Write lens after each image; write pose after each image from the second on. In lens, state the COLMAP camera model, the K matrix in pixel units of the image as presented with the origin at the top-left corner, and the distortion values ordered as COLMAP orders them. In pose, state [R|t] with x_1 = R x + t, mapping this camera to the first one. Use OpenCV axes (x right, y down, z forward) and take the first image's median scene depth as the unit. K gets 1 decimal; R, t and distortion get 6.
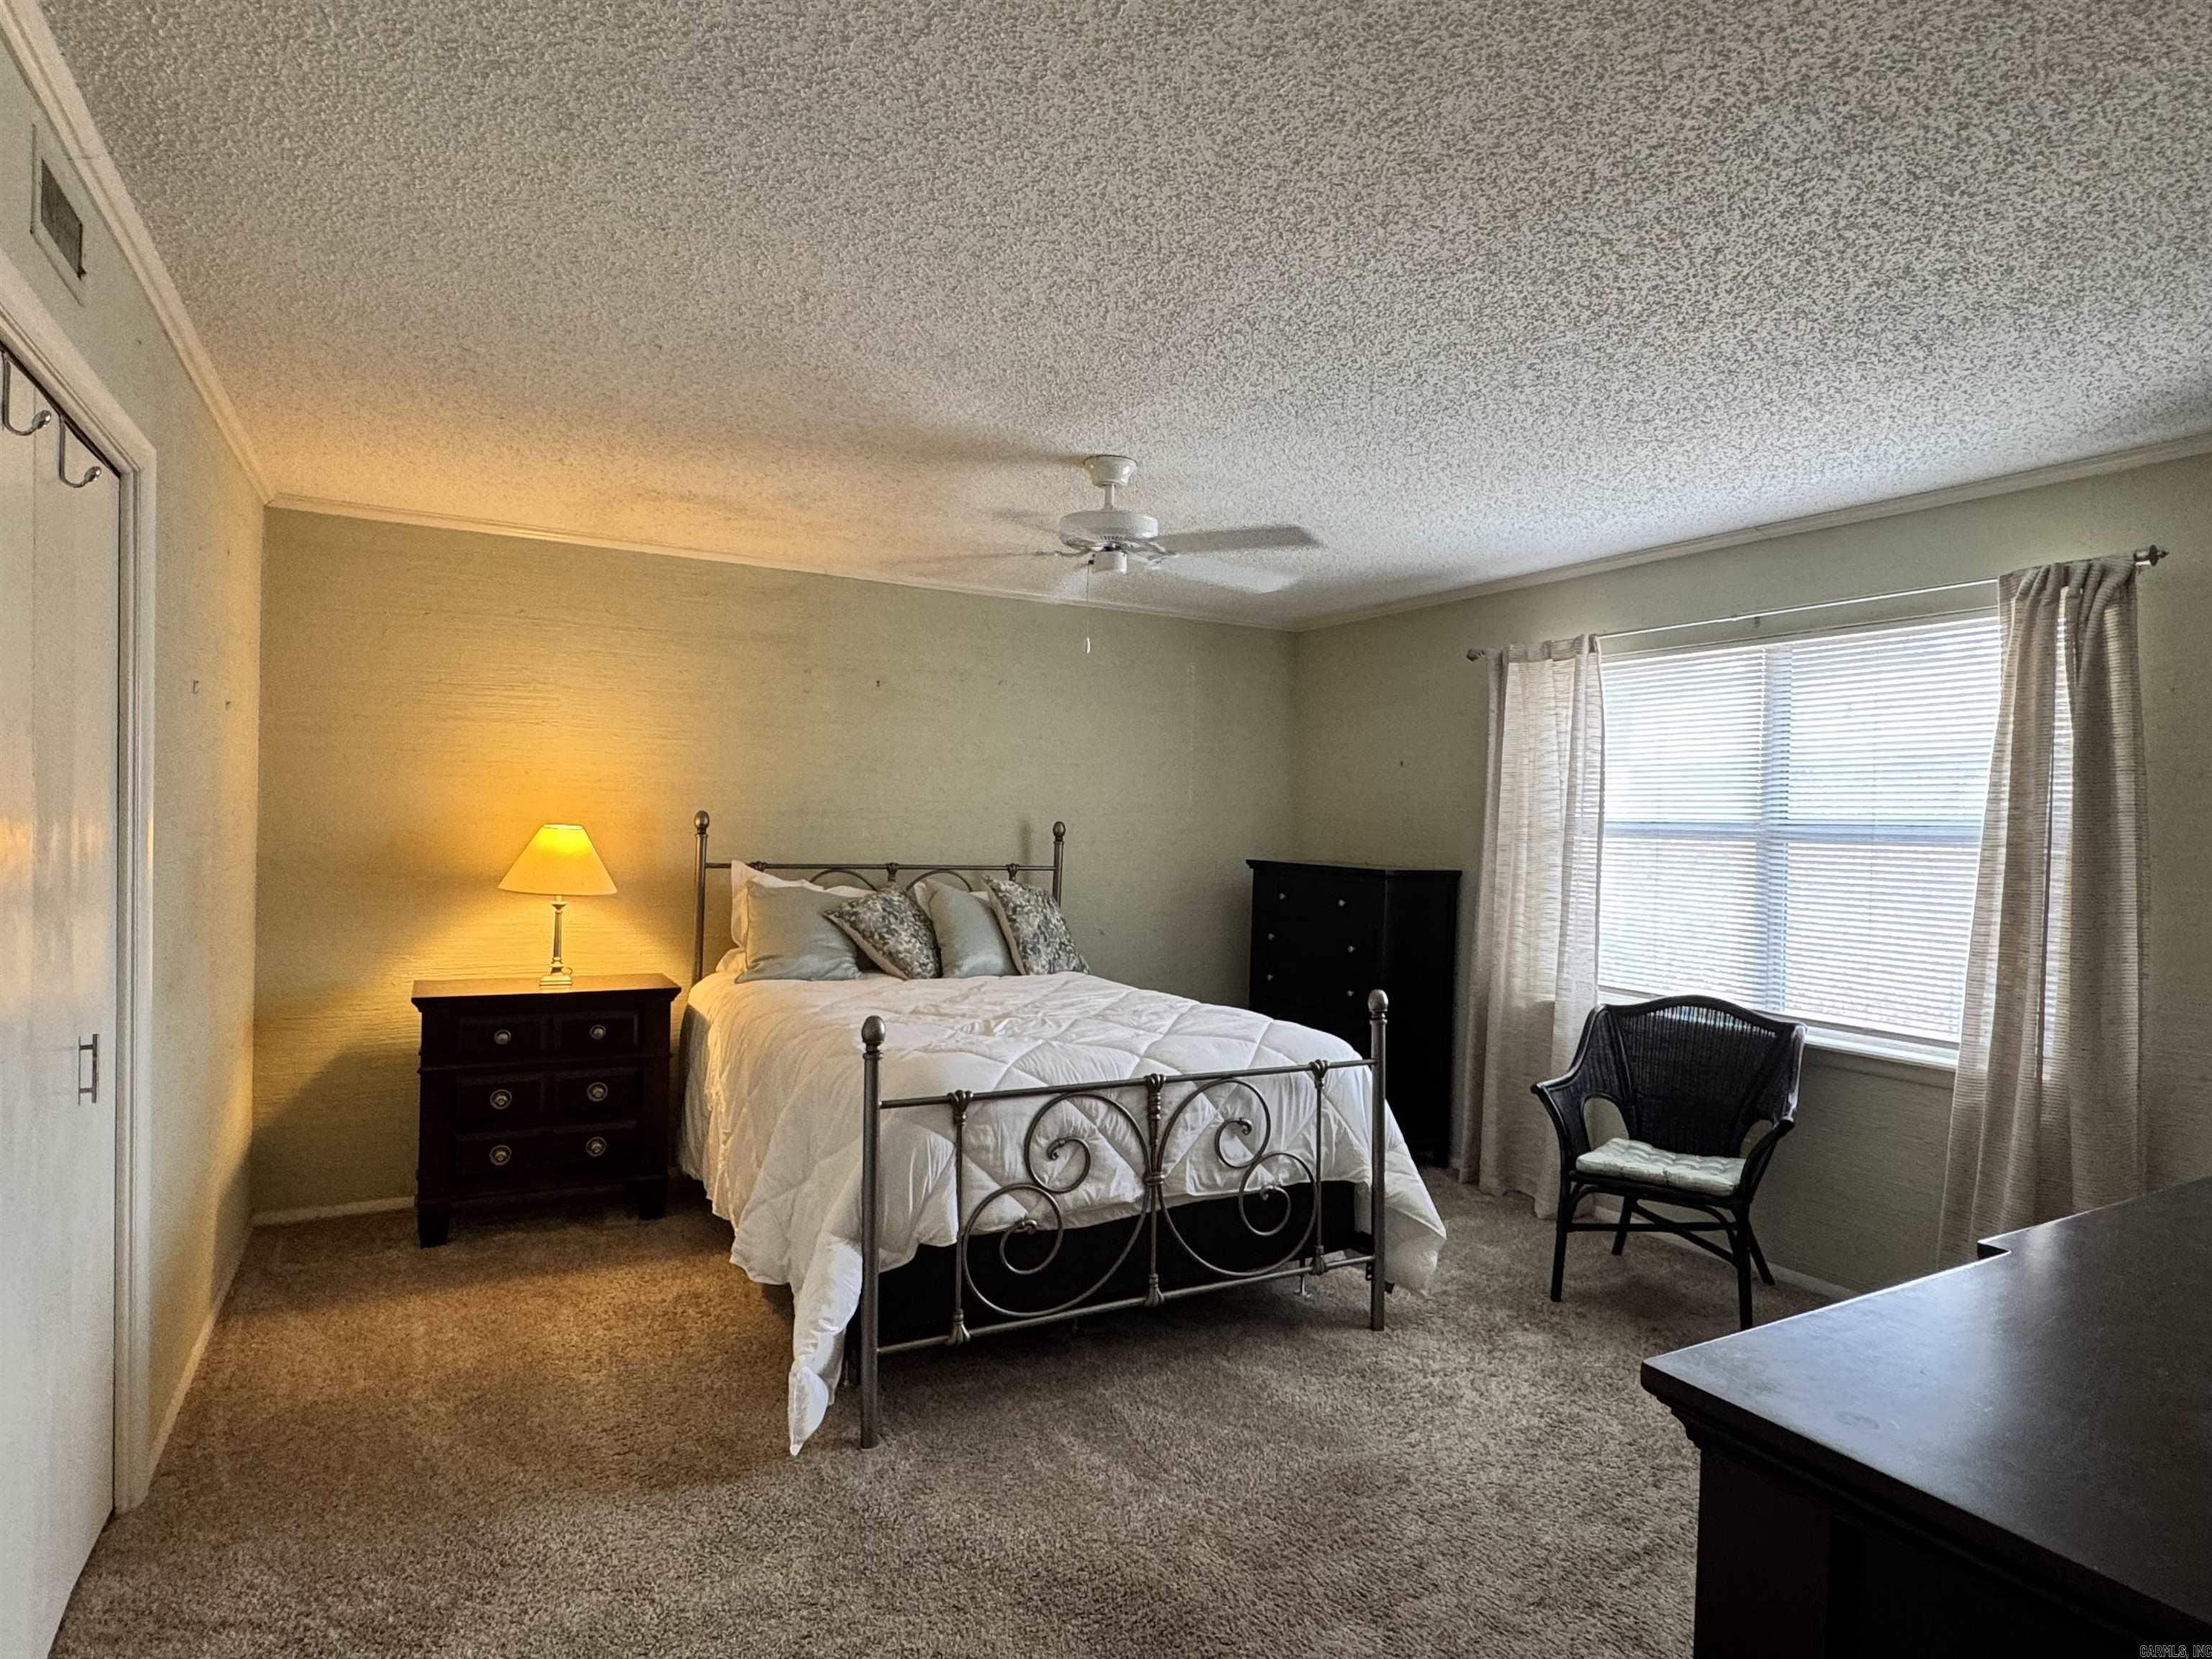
lens RADIAL K [[1231.0, 0, 1103.2], [0, 1231.0, 838.5], [0, 0, 1]] dist [0.000801, 0.000281]
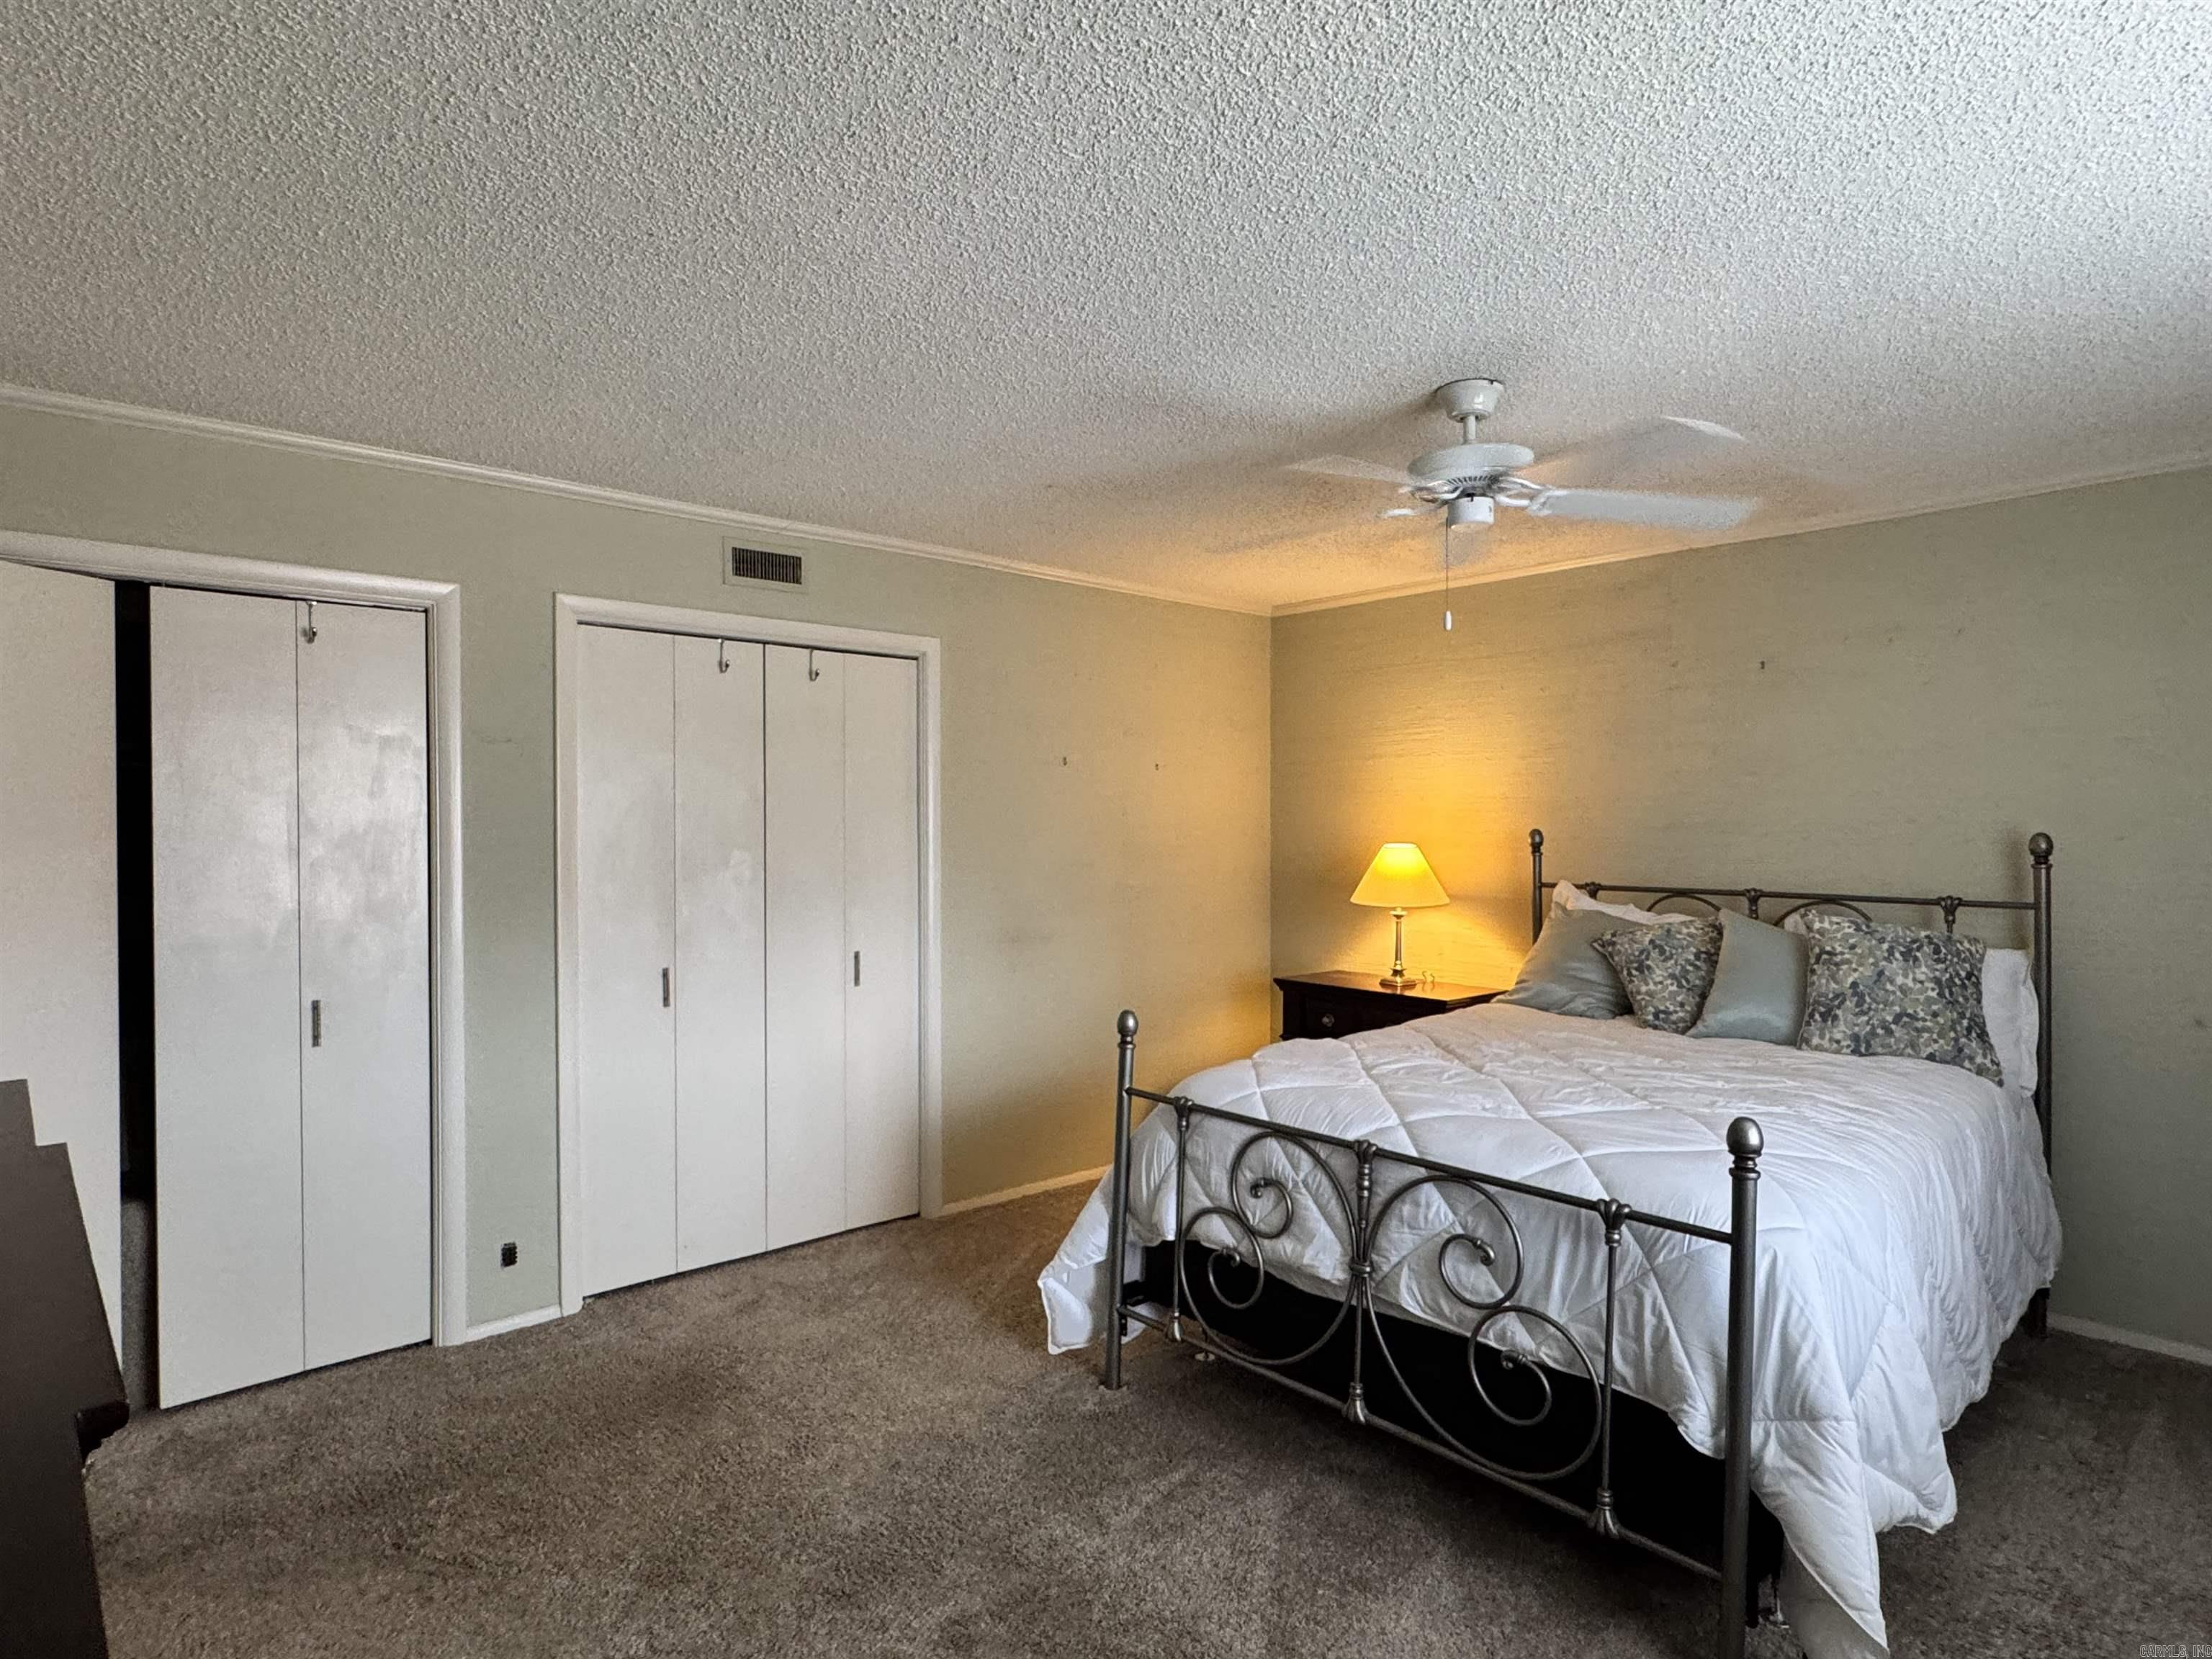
lens RADIAL K [[1231.0, 0, 1103.2], [0, 1231.0, 838.5], [0, 0, 1]] dist [0.000801, 0.000281]
pose [[0.208561, -0.015252, -0.977890, 0.828114], [-0.006420, 0.999835, -0.016964, 0.005396], [0.977988, 0.009816, 0.208429, 0.671314]]
